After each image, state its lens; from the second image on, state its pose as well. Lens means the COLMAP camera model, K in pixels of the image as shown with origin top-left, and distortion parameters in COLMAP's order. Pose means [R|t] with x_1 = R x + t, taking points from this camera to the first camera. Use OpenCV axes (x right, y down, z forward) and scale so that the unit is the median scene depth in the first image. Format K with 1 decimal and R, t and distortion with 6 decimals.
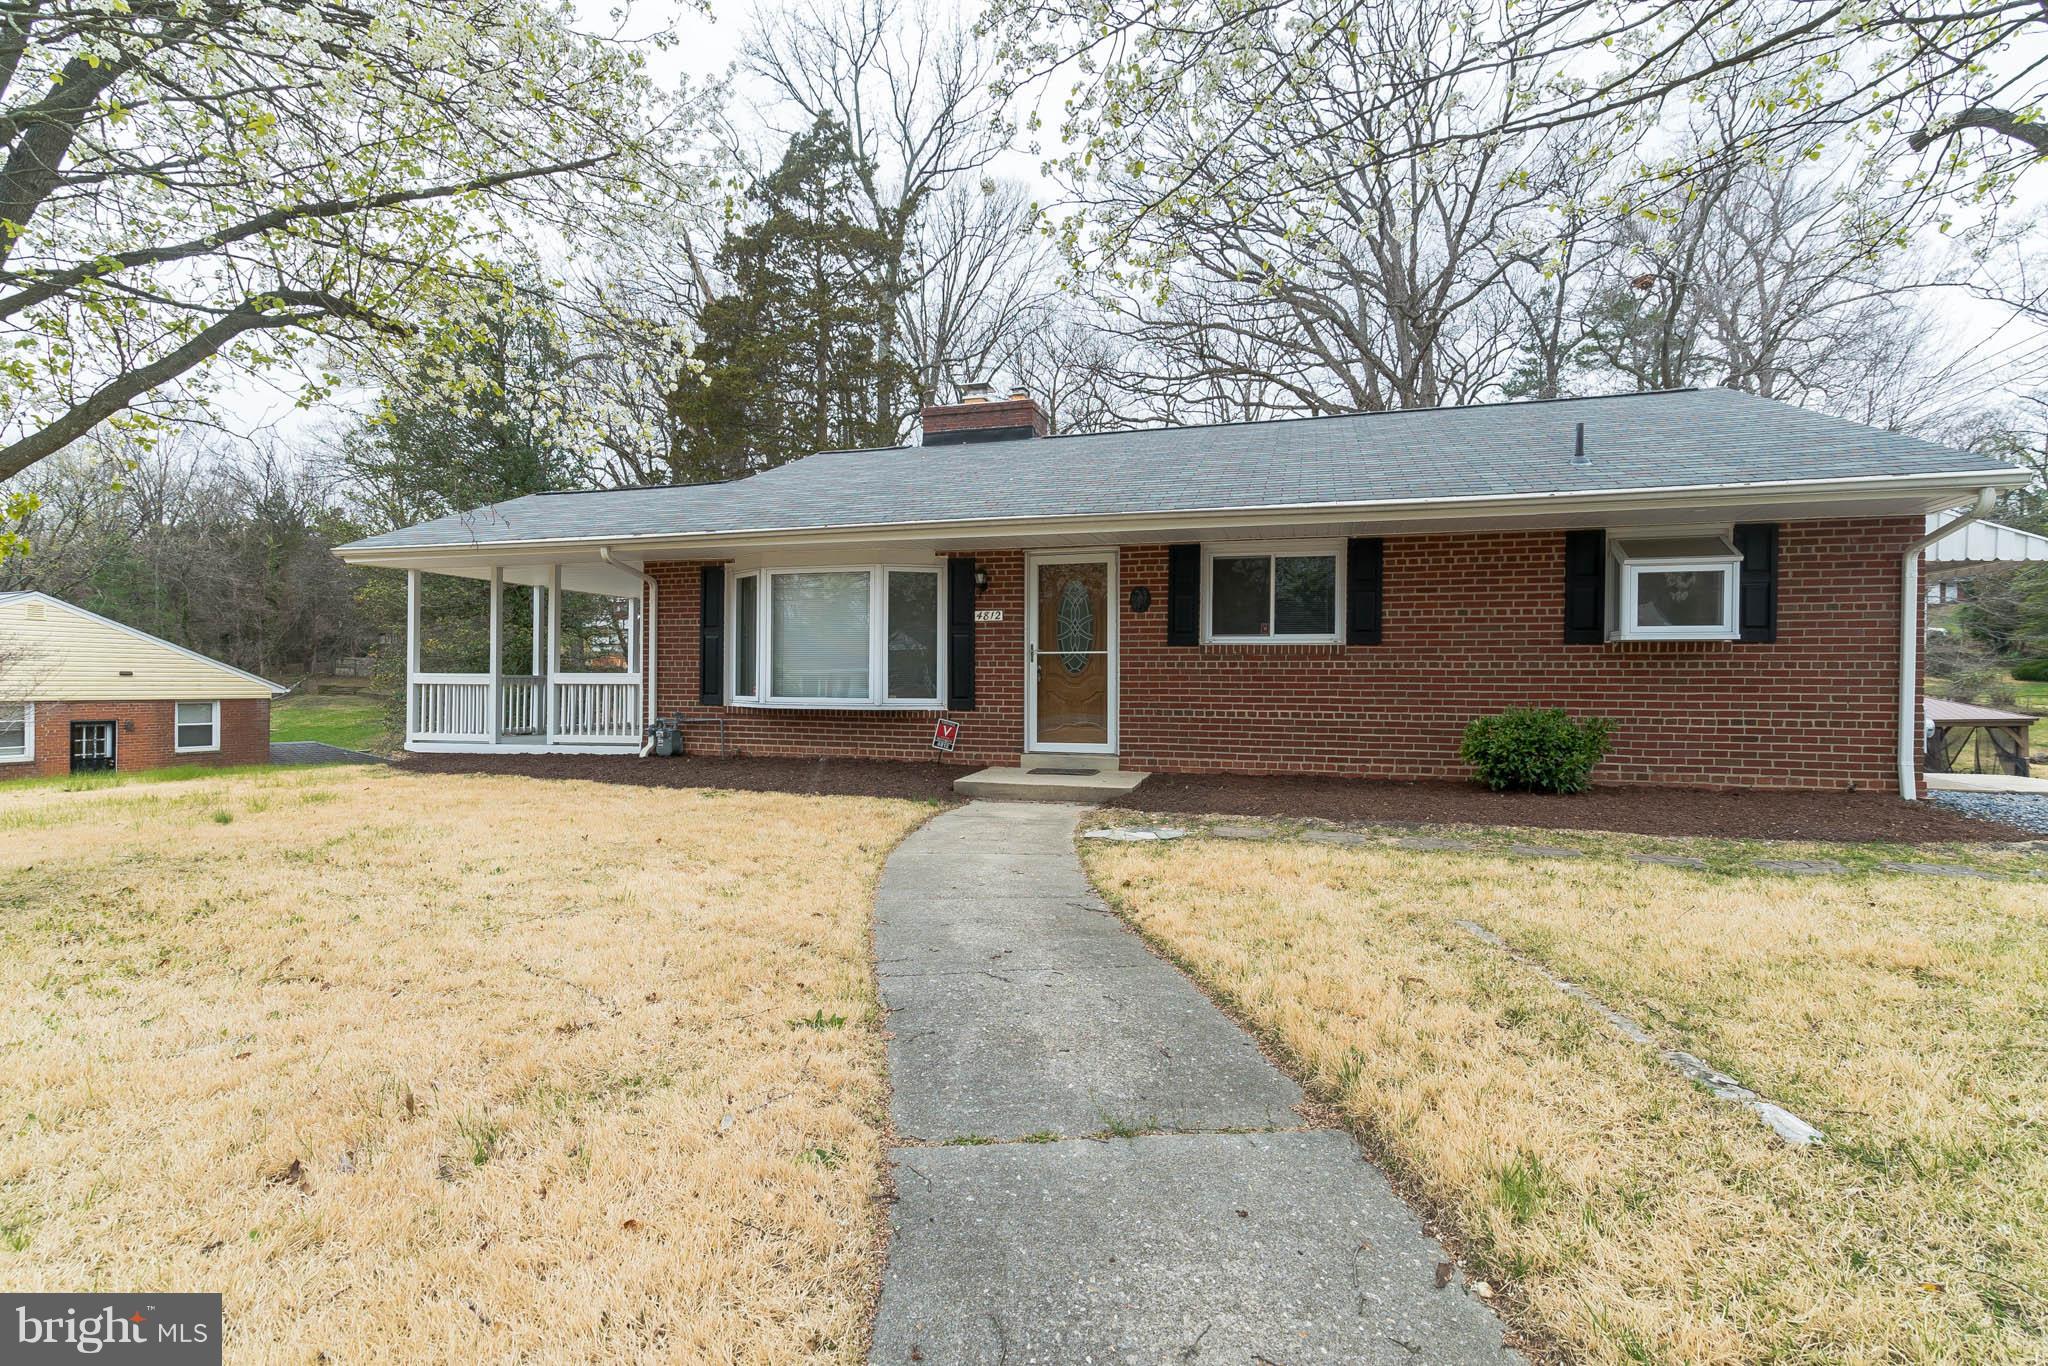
lens RADIAL K [[920.2, 0, 992.3], [0, 920.2, 659.6], [0, 0, 1]] dist [0.000500, 0.000538]
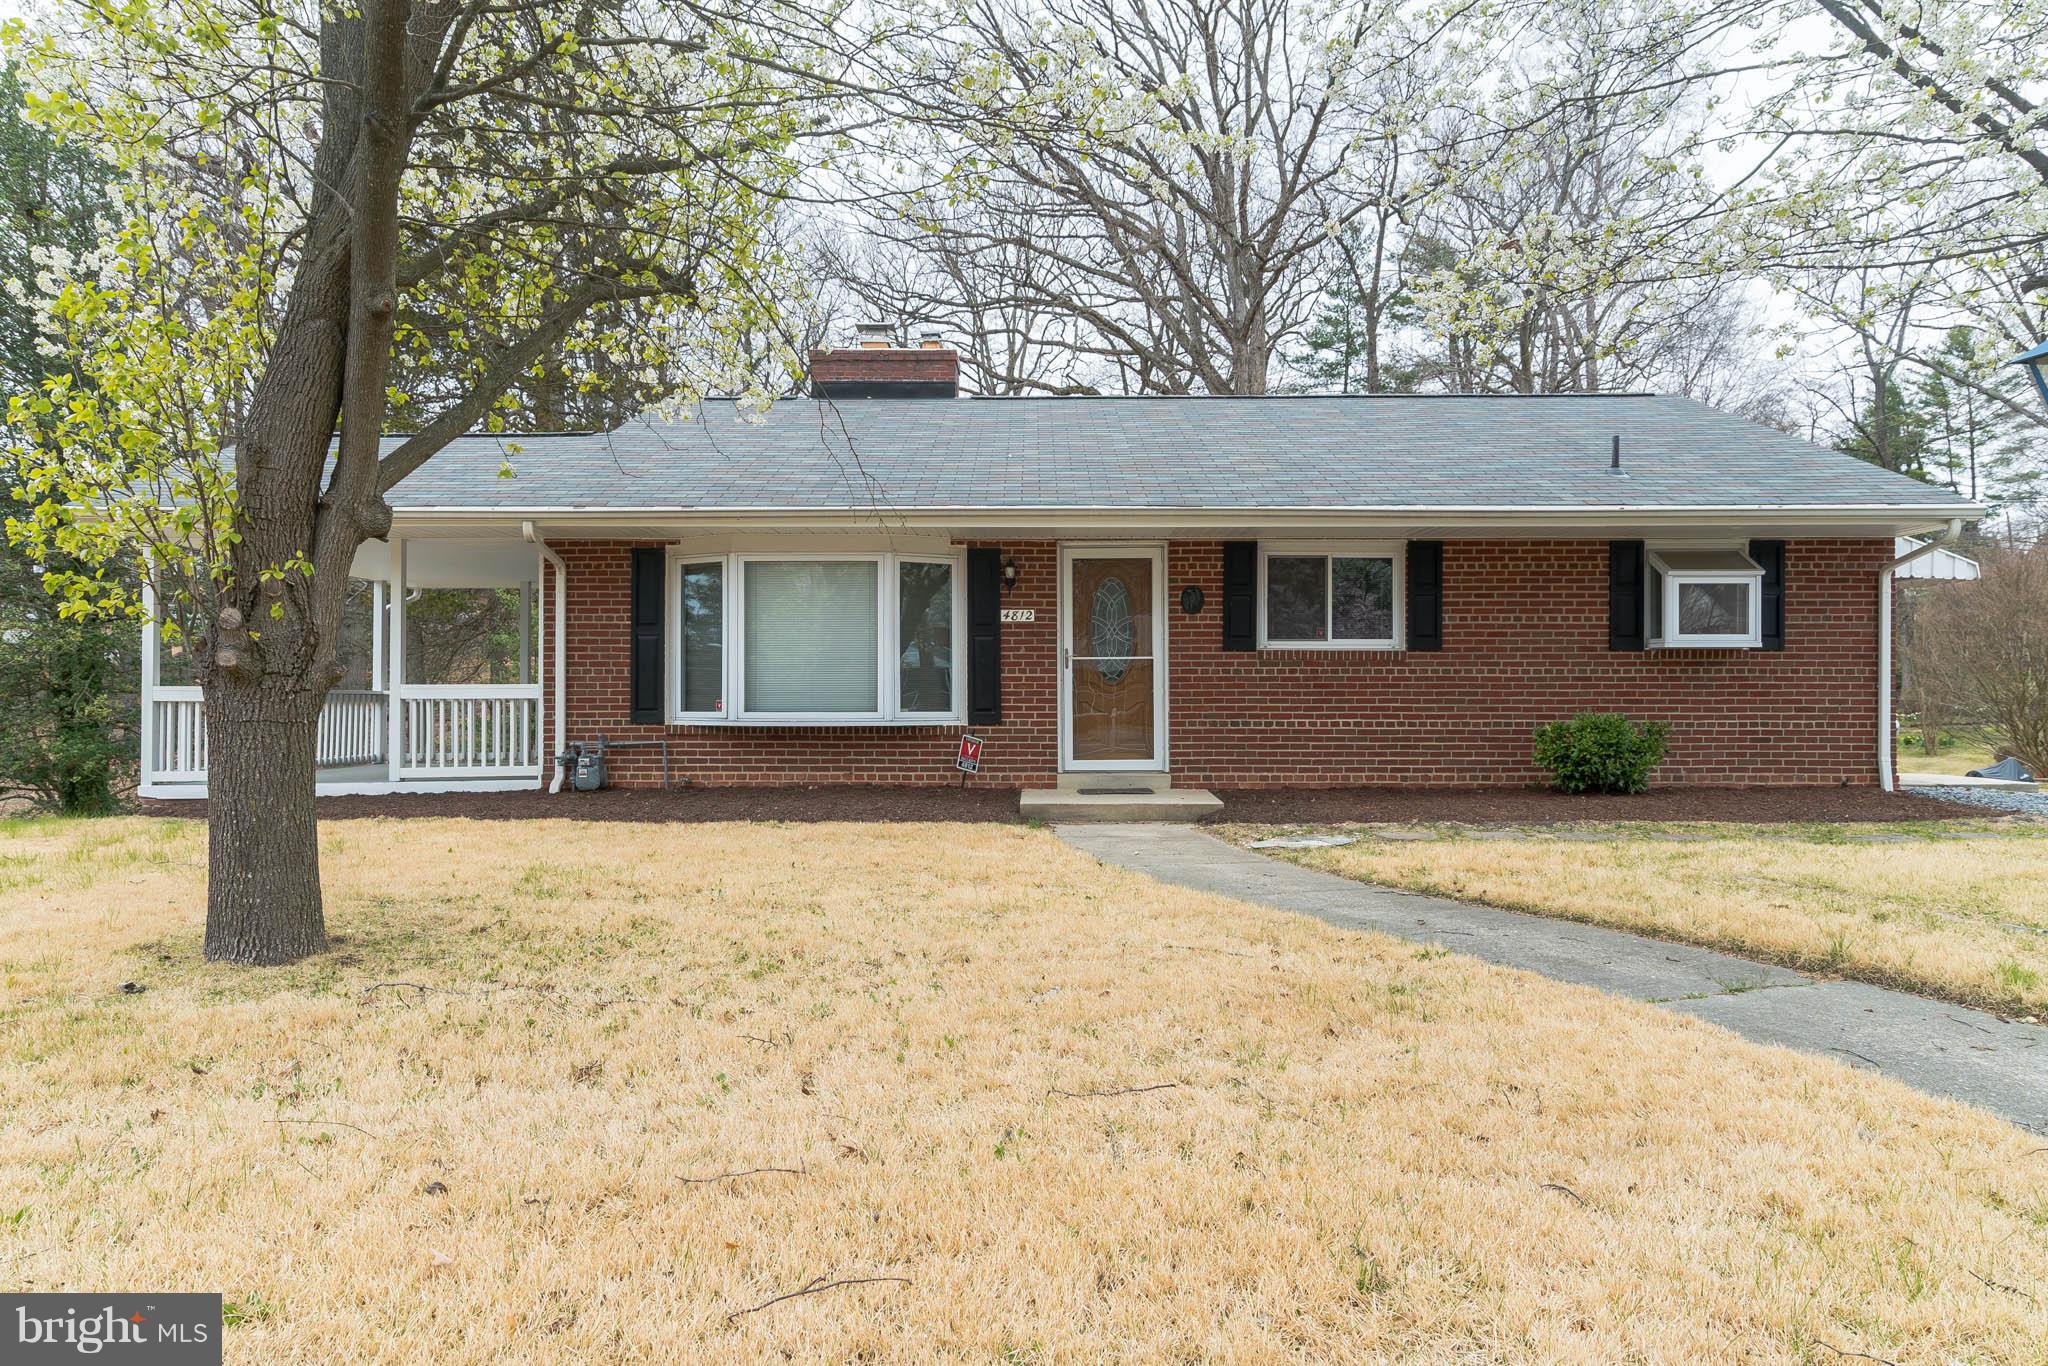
lens RADIAL K [[1279.0, 0, 986.6], [0, 1279.0, 642.2], [0, 0, 1]] dist [0.023833, -0.003059]
pose [[0.959339, 0.005287, 0.282208, -0.406541], [0.000165, 0.999814, -0.019293, 0.000961], [-0.282257, 0.018555, 0.959159, -0.163084]]
